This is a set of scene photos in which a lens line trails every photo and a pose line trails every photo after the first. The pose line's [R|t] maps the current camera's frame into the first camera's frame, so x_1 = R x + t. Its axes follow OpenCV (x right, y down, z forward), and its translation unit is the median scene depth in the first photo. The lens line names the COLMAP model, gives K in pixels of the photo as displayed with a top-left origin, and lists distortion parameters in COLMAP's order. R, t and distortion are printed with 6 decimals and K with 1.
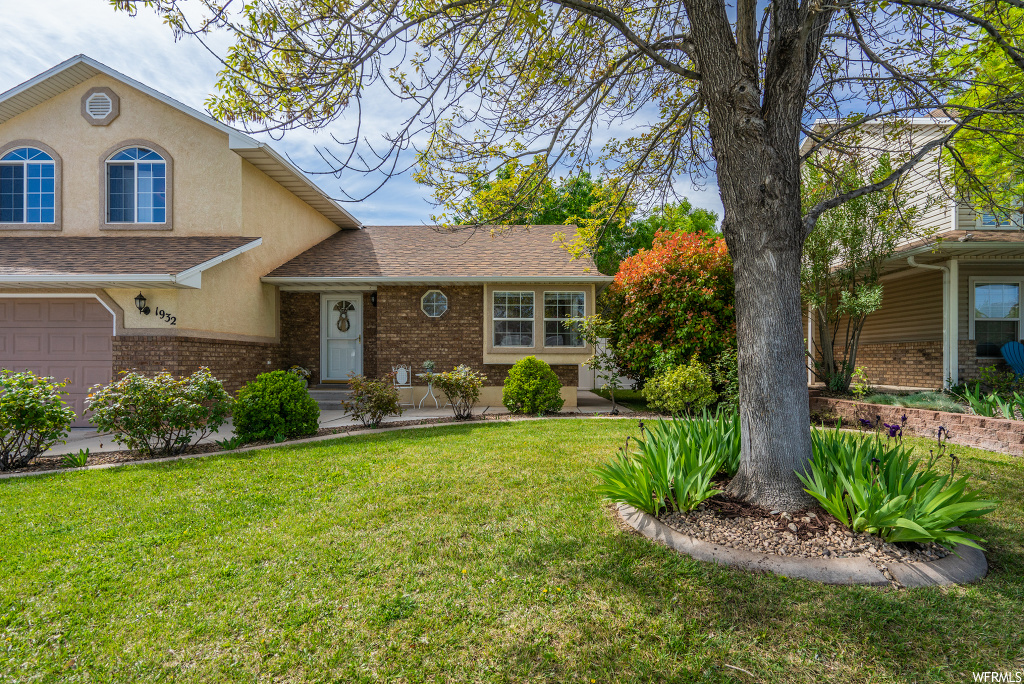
lens RADIAL K [[481.7, 0, 509.9], [0, 481.7, 360.6], [0, 0, 1]] dist [0.000485, 0.000115]
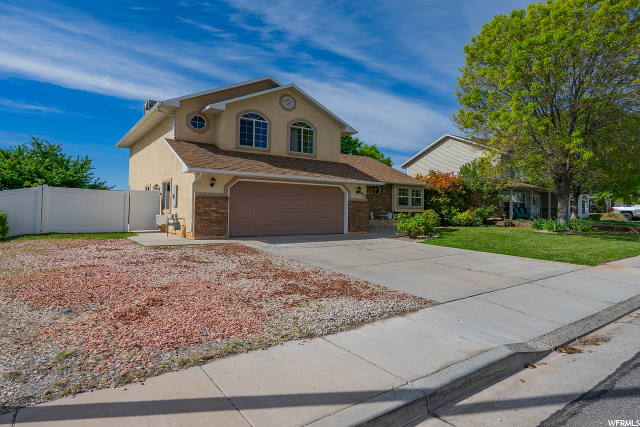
lens RADIAL K [[309.4, 0, 320.0], [0, 309.4, 213.5], [0, 0, 1]] dist [-0.000272, -0.000003]
pose [[0.851498, 0.002081, 0.524354, -1.439401], [-0.004708, 0.999982, 0.003676, 0.015606], [-0.524337, -0.005599, 0.851493, -0.372159]]
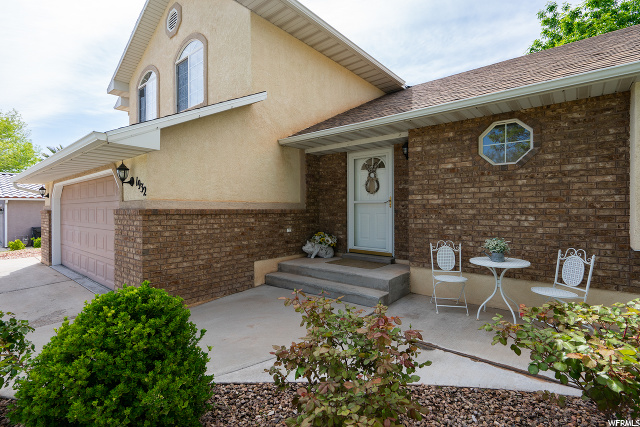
lens RADIAL K [[303.1, 0, 277.5], [0, 303.1, 209.2], [0, 0, 1]] dist [0.000551, 0.000204]
pose [[0.721435, -0.002865, -0.692476, -0.101239], [0.001169, 0.999995, -0.002919, -0.033594], [0.692481, 0.001296, 0.721435, 0.533677]]
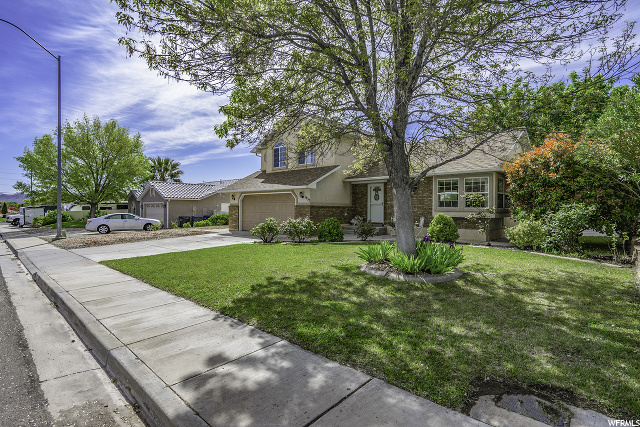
lens RADIAL K [[309.4, 0, 320.0], [0, 309.4, 213.5], [0, 0, 1]] dist [-0.000272, -0.000003]
pose [[0.753343, 0.012811, -0.657503, 0.434485], [-0.003143, 0.999869, 0.015880, -0.023109], [0.657620, -0.009896, 0.753285, -0.277629]]
